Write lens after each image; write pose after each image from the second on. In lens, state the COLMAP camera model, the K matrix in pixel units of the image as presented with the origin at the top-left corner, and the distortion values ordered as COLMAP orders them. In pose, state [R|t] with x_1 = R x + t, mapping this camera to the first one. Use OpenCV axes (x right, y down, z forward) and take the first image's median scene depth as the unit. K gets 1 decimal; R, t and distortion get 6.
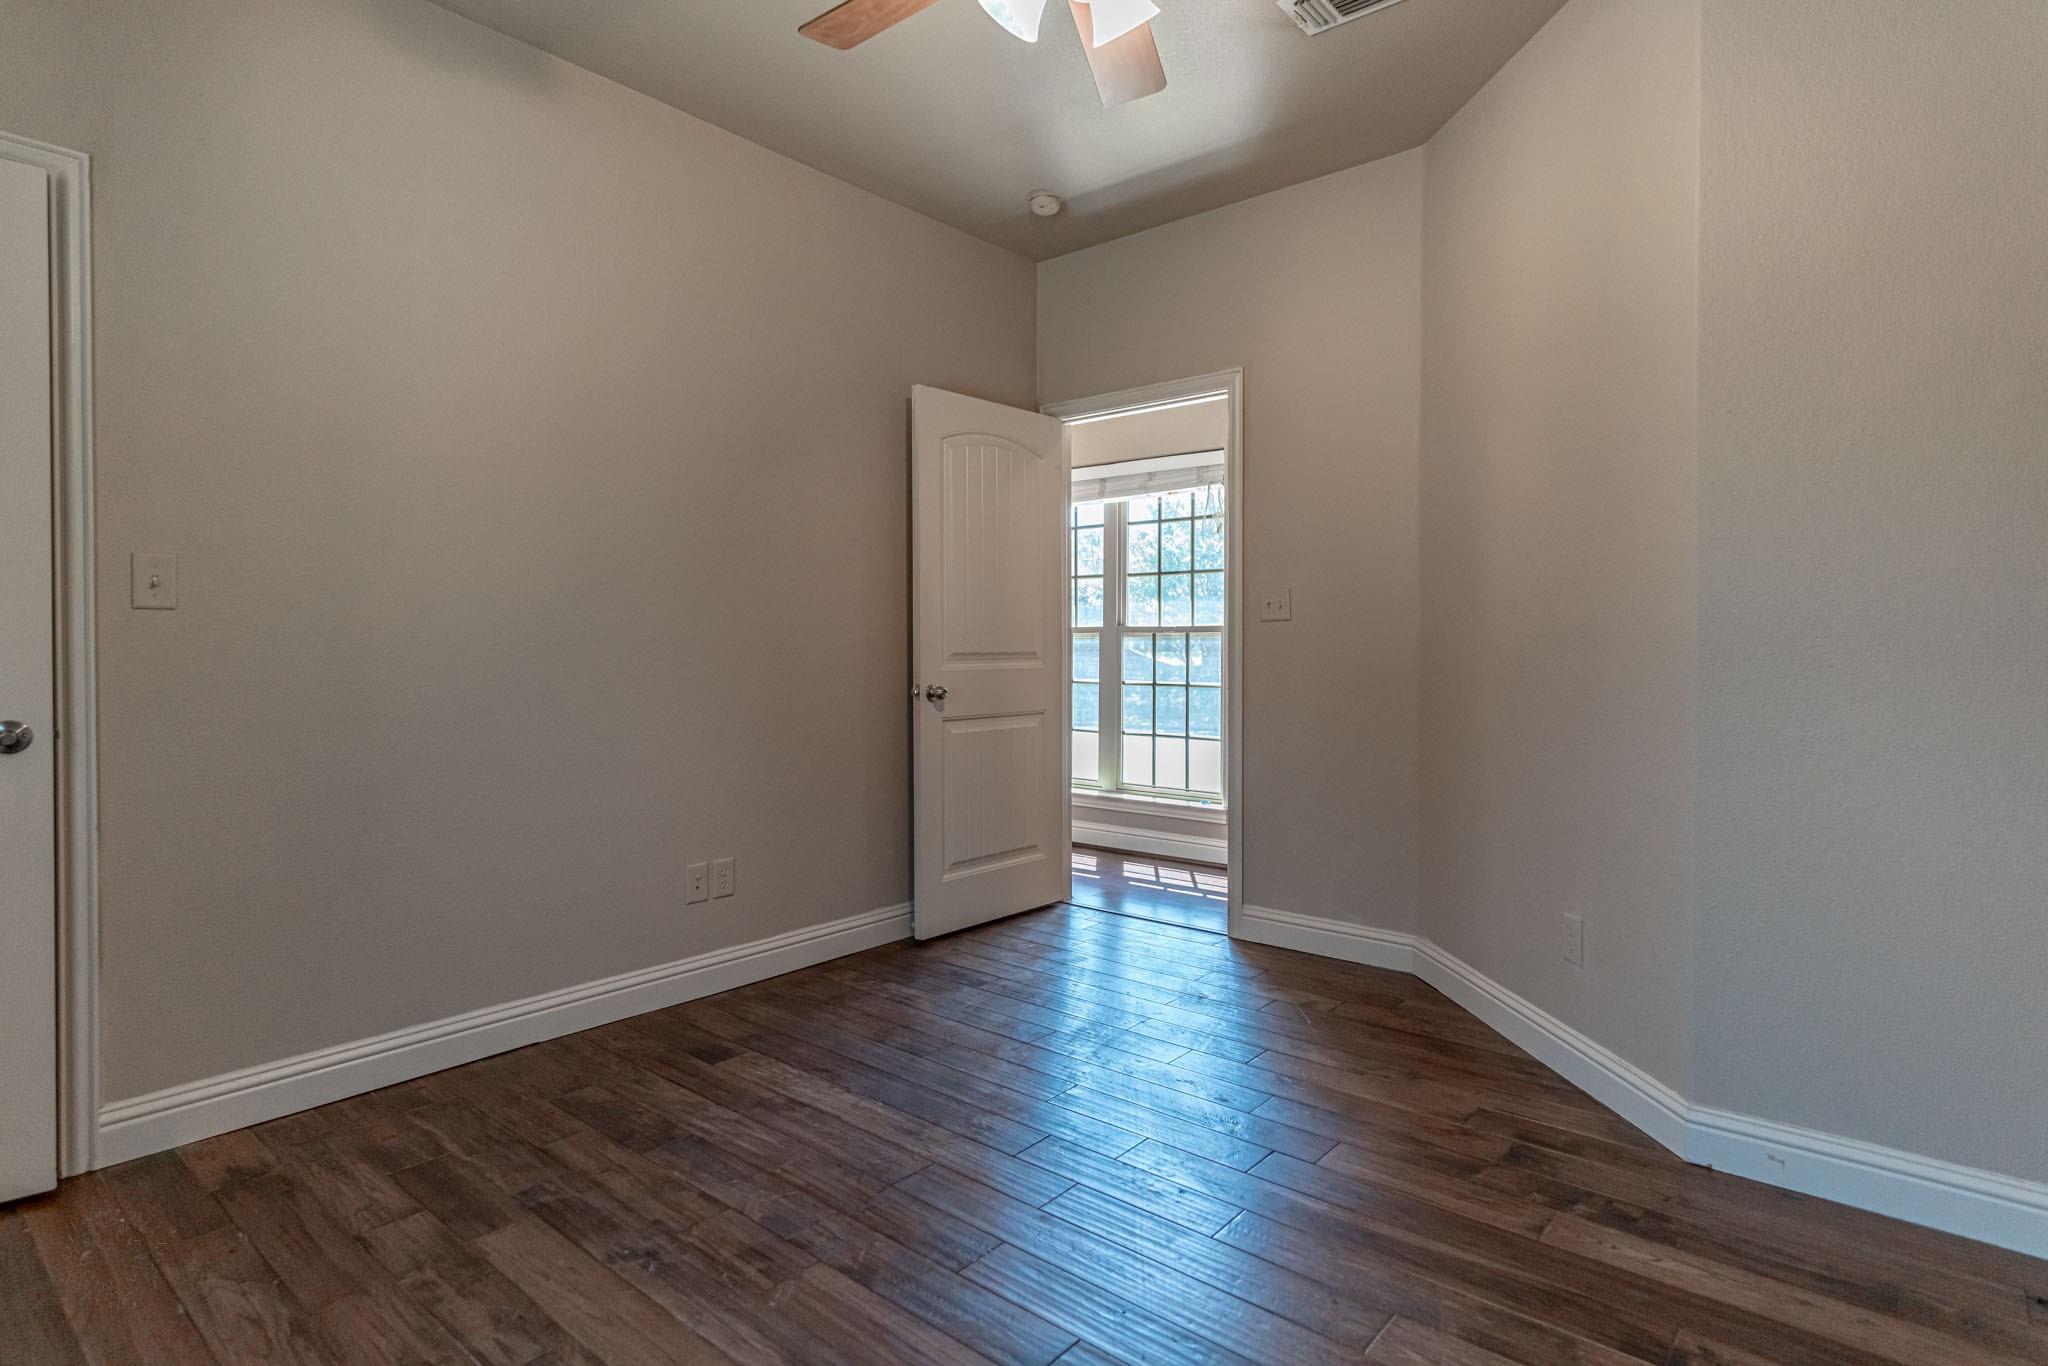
lens RADIAL K [[1060.0, 0, 1025.4], [0, 1060.0, 654.8], [0, 0, 1]] dist [0.001030, 0.000396]
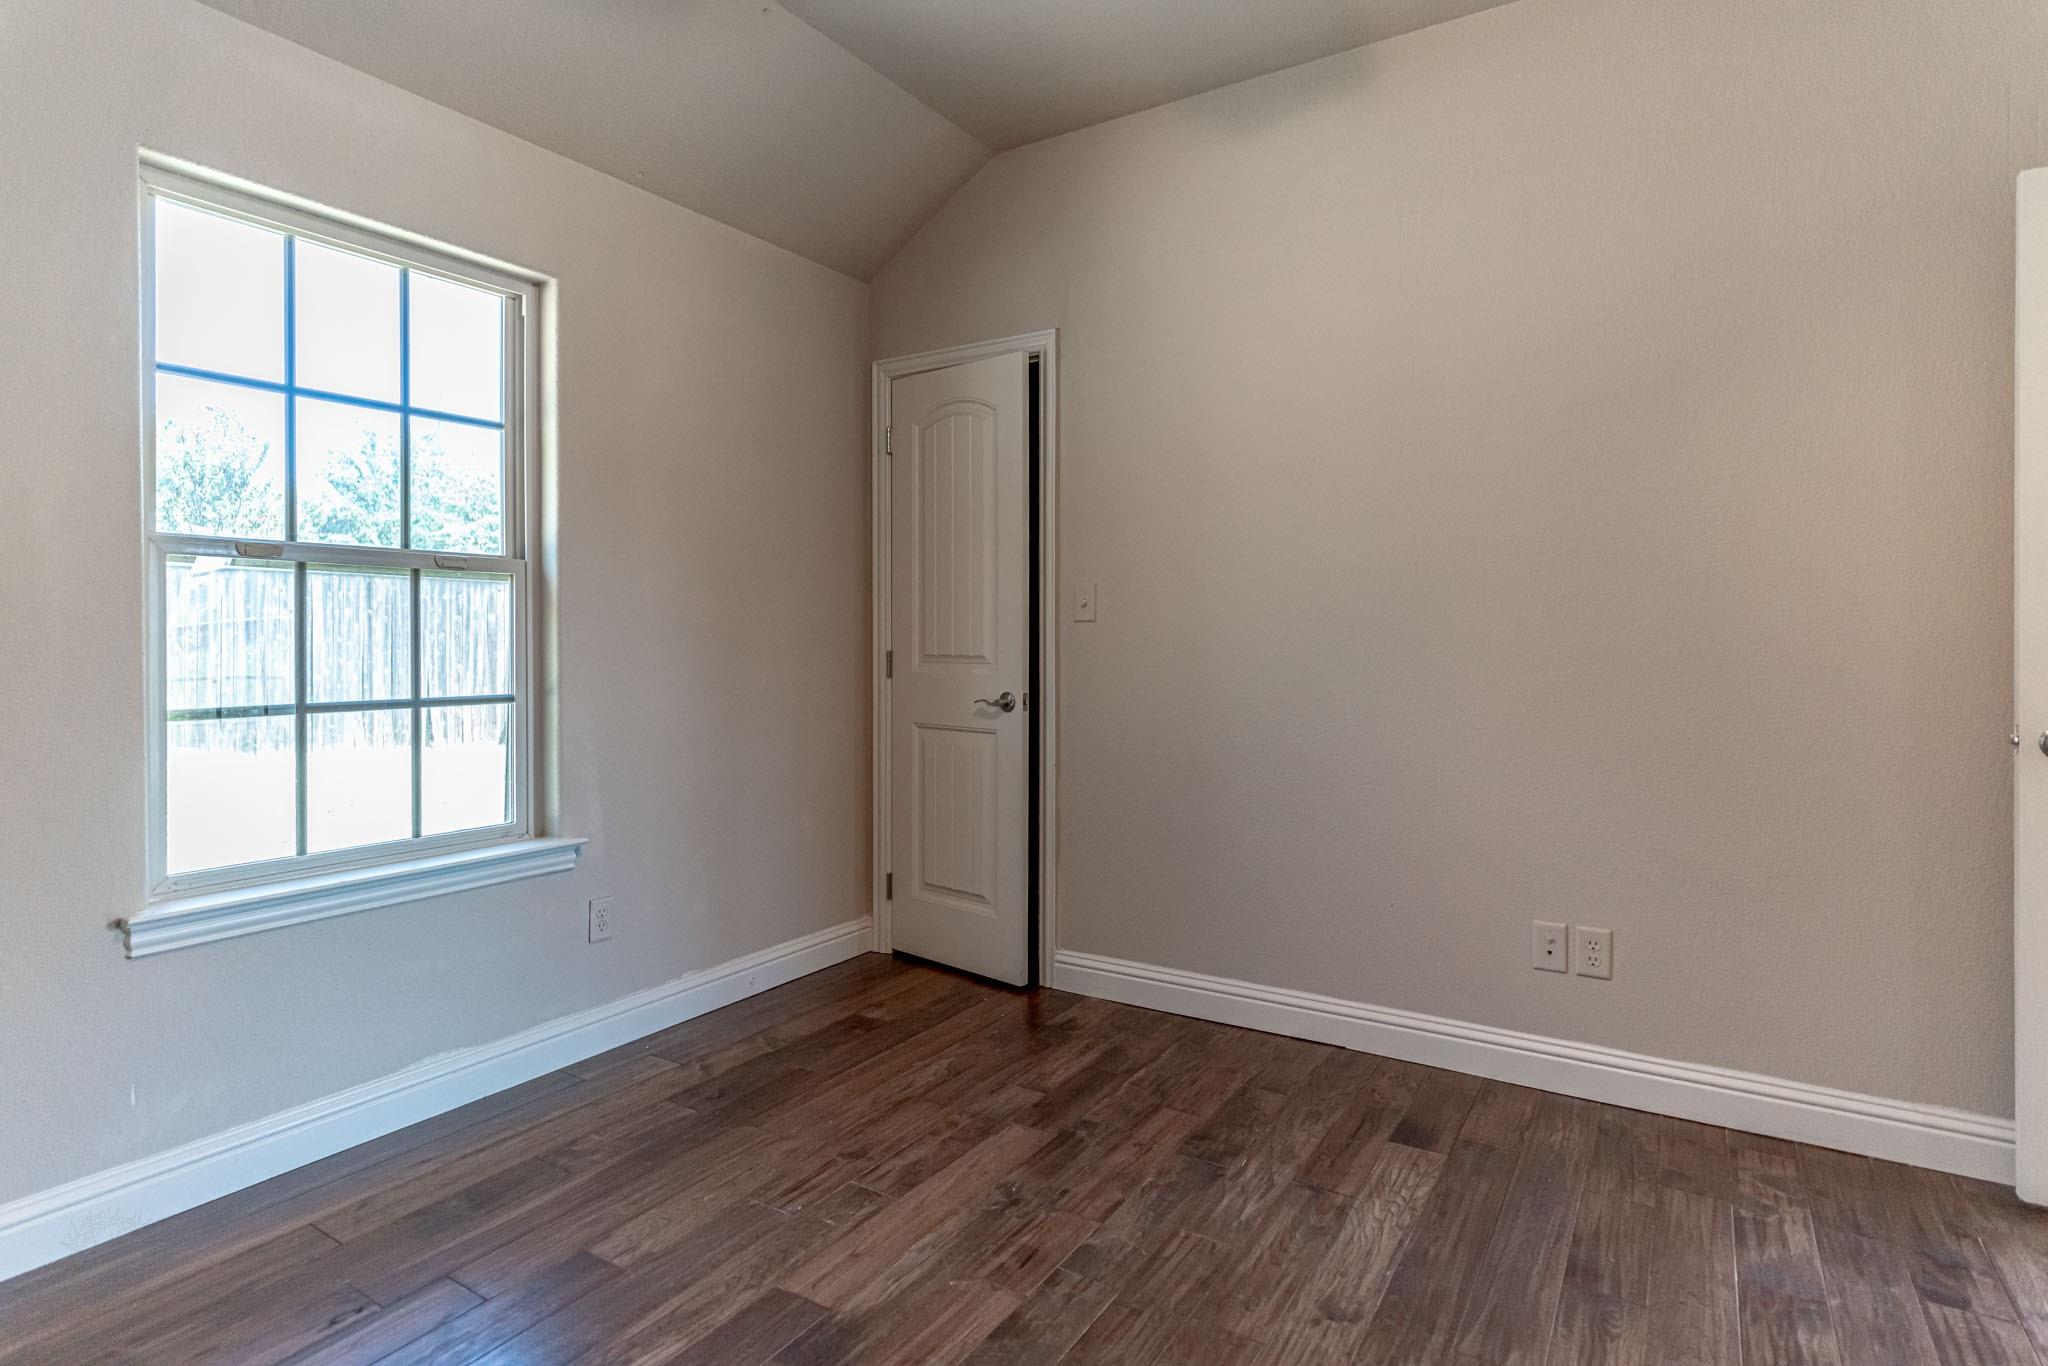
lens RADIAL K [[1079.0, 0, 1026.4], [0, 1079.0, 642.7], [0, 0, 1]] dist [-0.001538, 0.000119]
pose [[0.138325, 0.002917, -0.990383, 0.623520], [-0.010955, 0.999939, 0.001415, -0.015357], [0.990326, 0.010654, 0.138349, 0.699022]]
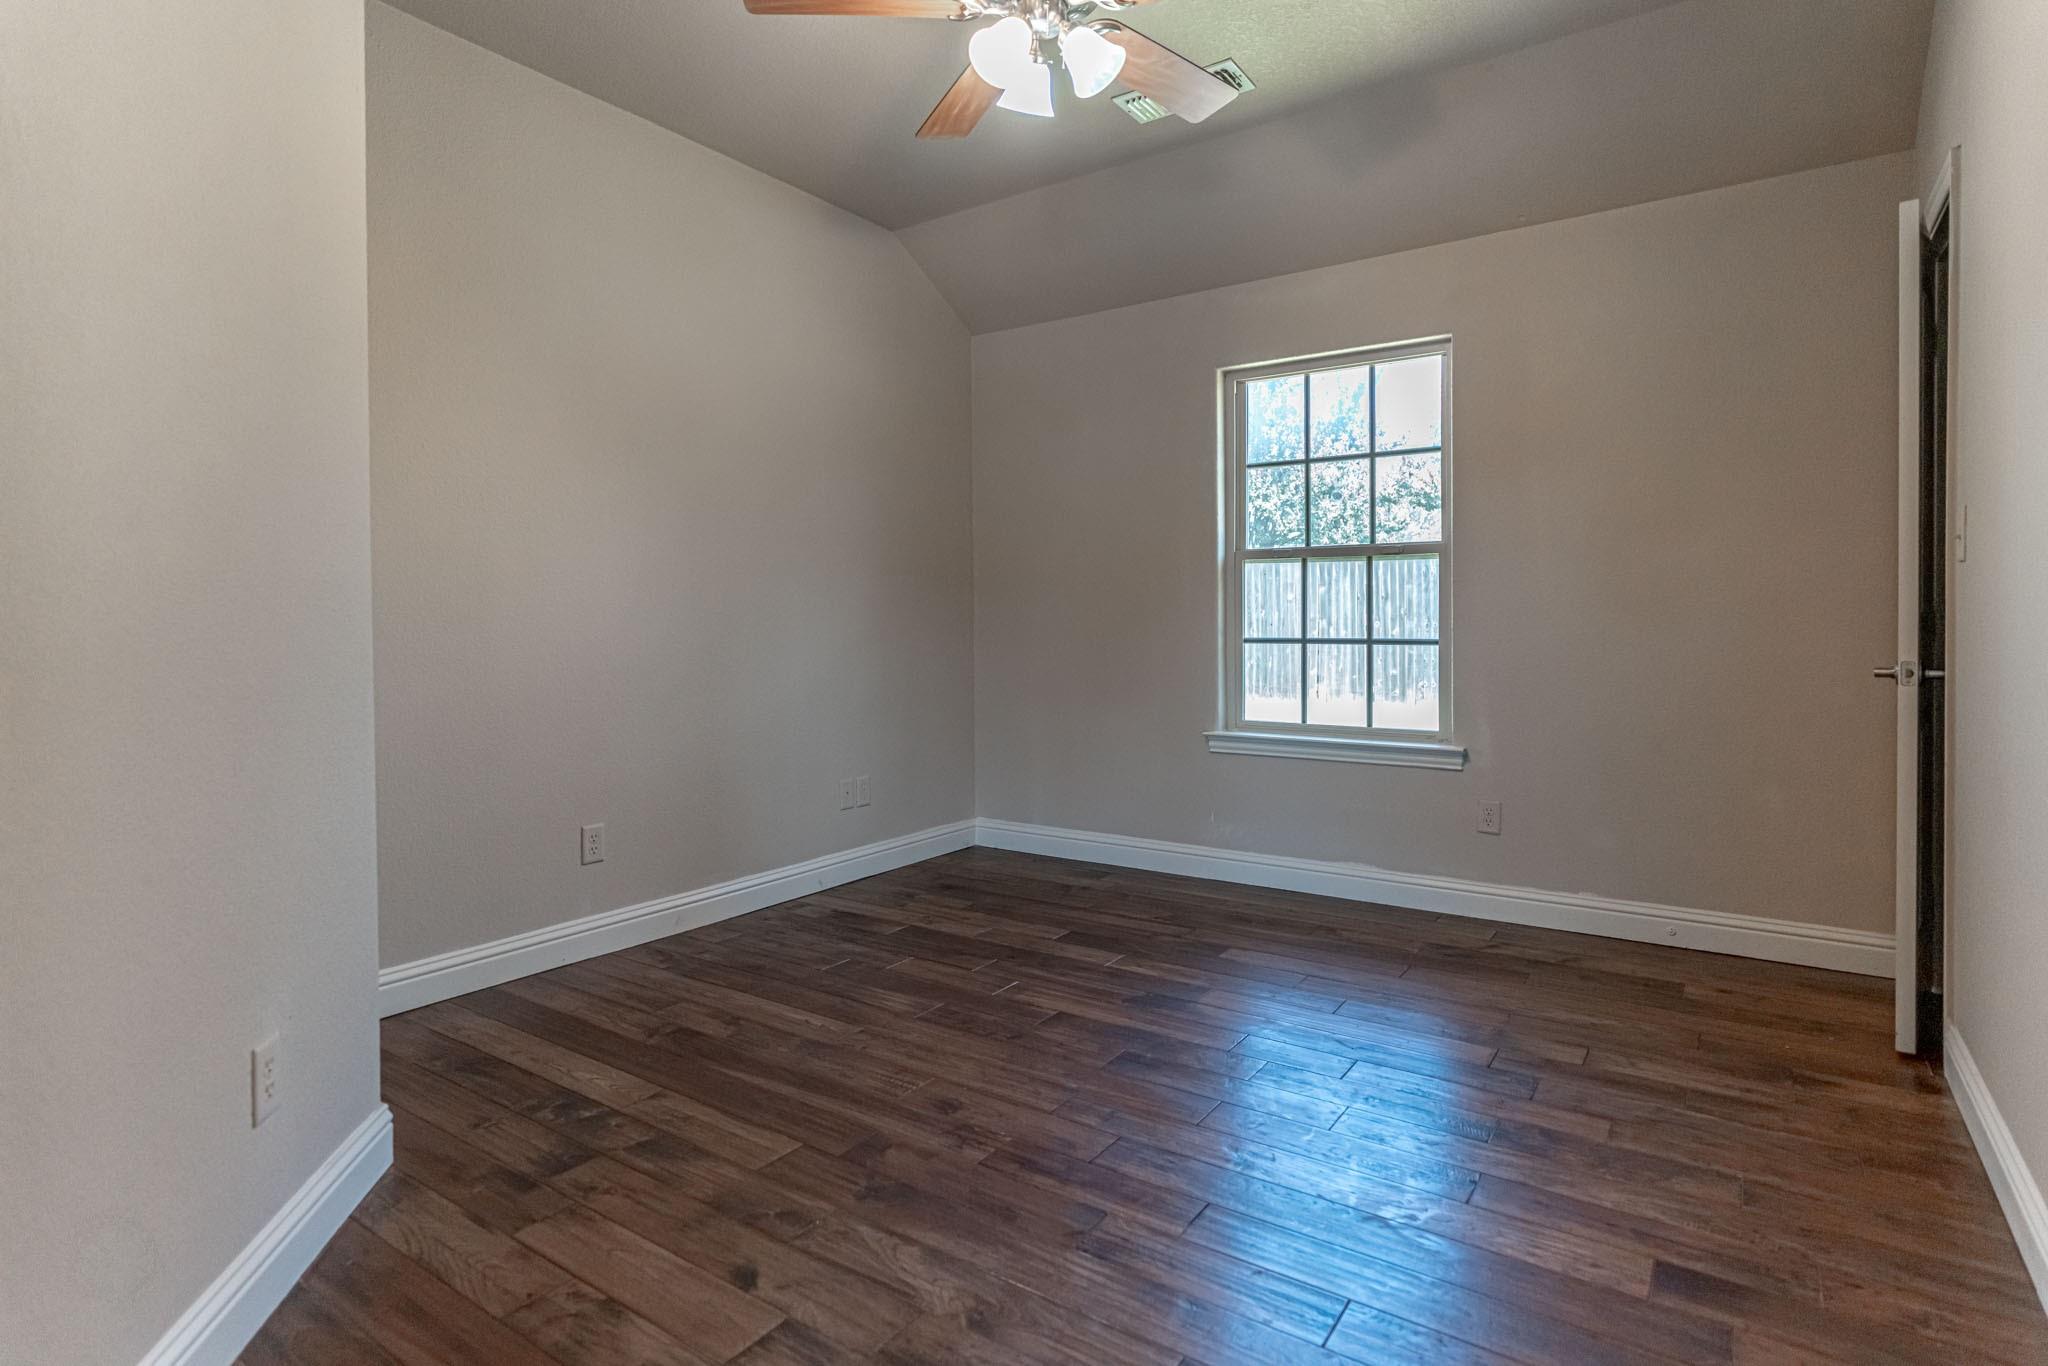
lens RADIAL K [[1055.5, 0, 1023.8], [0, 1055.5, 622.8], [0, 0, 1]] dist [0.000018, 0.000225]
pose [[-0.994796, 0.004244, -0.101800, 0.165369], [0.002911, 0.999908, 0.013242, 0.000901], [0.101847, 0.012876, -0.994717, 1.879712]]
